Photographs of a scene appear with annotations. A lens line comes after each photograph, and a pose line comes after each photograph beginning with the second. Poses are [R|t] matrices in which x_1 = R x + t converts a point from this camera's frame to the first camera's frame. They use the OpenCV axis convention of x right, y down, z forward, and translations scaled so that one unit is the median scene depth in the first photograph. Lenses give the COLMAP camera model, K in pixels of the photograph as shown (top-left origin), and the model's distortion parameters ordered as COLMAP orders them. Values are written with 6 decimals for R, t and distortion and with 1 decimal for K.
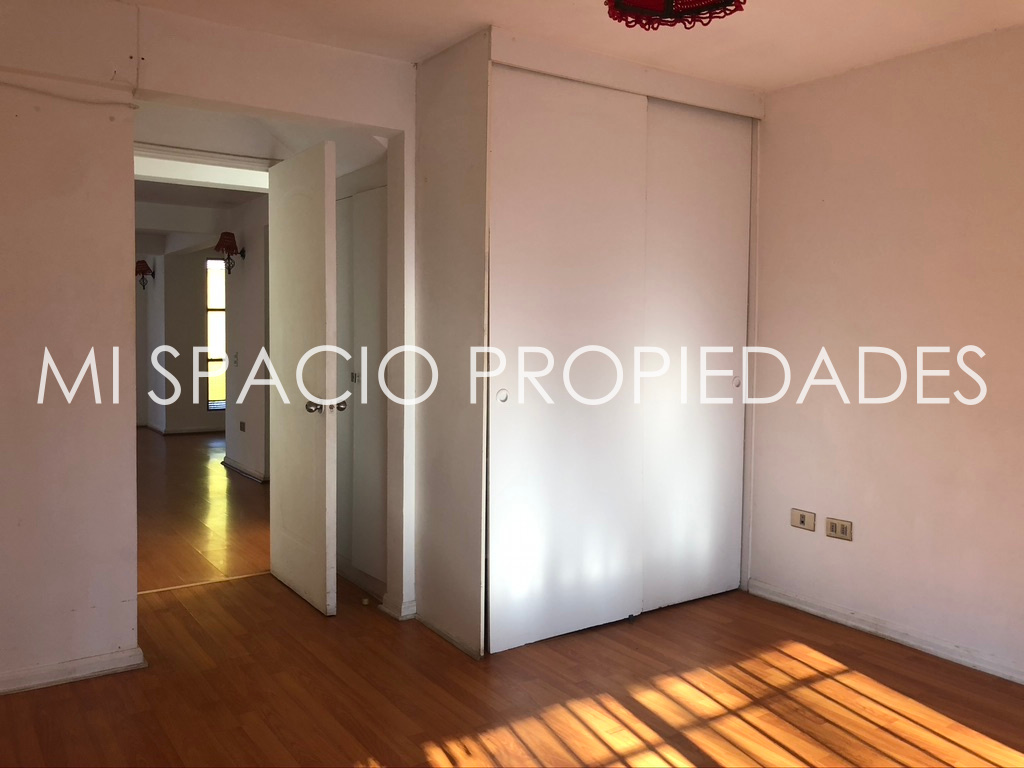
lens RADIAL K [[835.8, 0, 512.0], [0, 835.8, 384.0], [0, 0, 1]] dist [-0.005176, -0.003550]
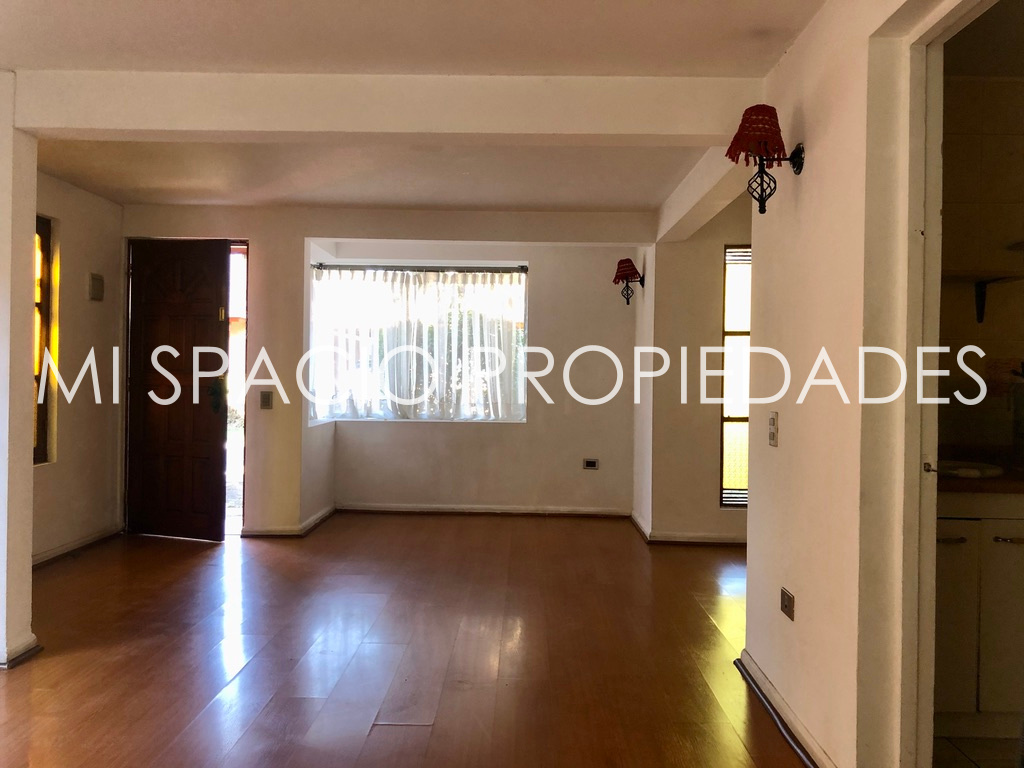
lens RADIAL K [[835.8, 0, 512.0], [0, 835.8, 384.0], [0, 0, 1]] dist [-0.005176, -0.003550]
pose [[0.816523, 0.001650, -0.577311, -0.149218], [-0.034769, 0.998321, -0.046323, -0.021265], [0.576265, 0.057896, 0.815210, 0.443462]]
